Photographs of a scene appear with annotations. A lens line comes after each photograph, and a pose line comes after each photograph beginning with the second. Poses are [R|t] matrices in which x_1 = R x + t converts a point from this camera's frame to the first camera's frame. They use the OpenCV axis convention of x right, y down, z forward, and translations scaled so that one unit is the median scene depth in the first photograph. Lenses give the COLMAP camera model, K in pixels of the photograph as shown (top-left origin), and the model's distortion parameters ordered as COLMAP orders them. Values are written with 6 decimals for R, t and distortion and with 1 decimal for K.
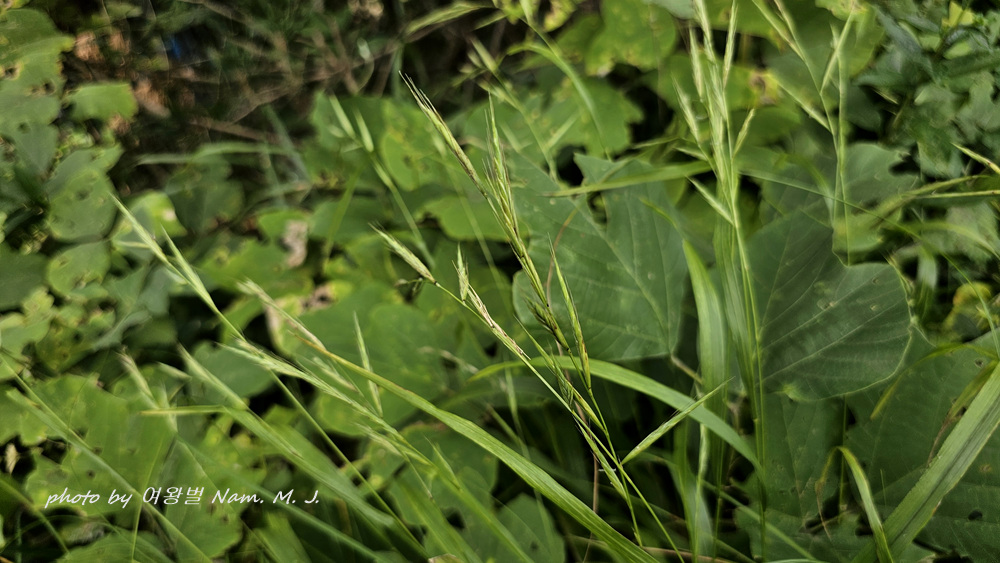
lens RADIAL K [[694.9, 0, 500.0], [0, 694.9, 281.5], [0, 0, 1]] dist [-0.003399, -0.007729]
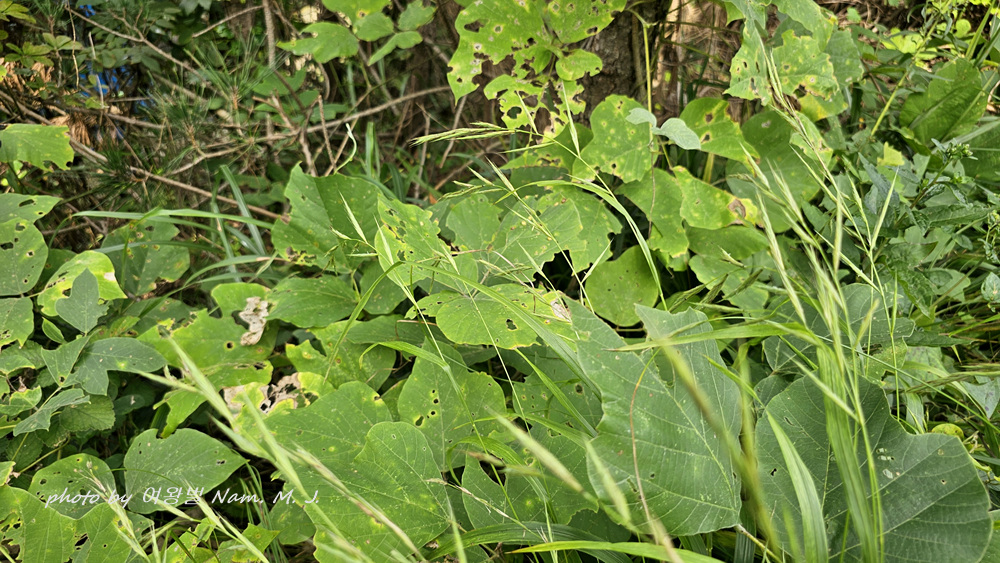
lens RADIAL K [[679.4, 0, 500.0], [0, 679.4, 281.5], [0, 0, 1]] dist [0.016524, -0.003182]
pose [[0.987368, 0.081658, 0.135778, -0.115870], [-0.069469, 0.993313, -0.092212, -0.054944], [-0.142399, 0.081615, 0.986439, 0.047862]]
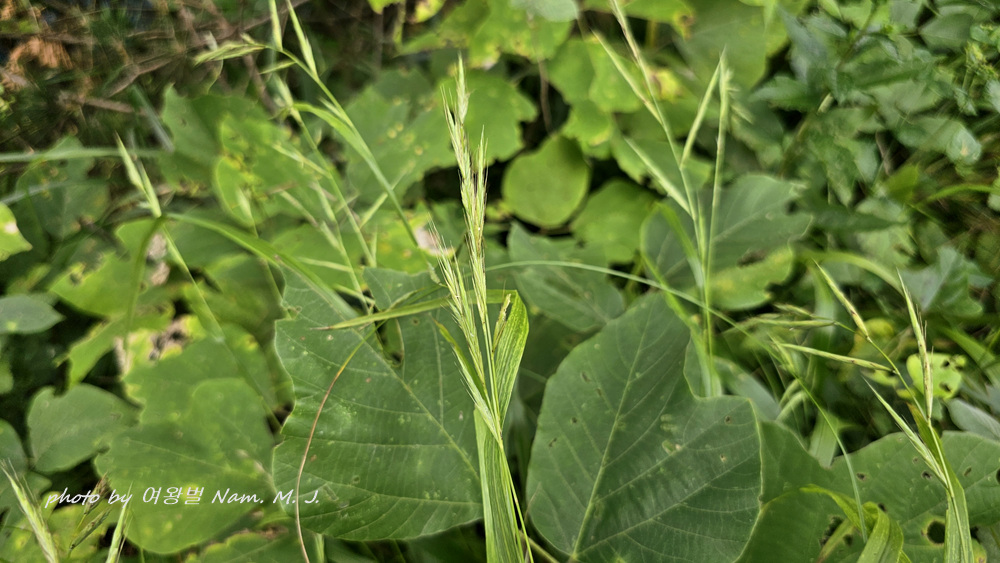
lens RADIAL K [[694.9, 0, 500.0], [0, 694.9, 281.5], [0, 0, 1]] dist [-0.003399, -0.007729]
pose [[0.997487, -0.033776, 0.062288, 0.107450], [0.027721, 0.995030, 0.095637, -0.120413], [-0.065209, -0.093670, 0.993466, 0.102246]]
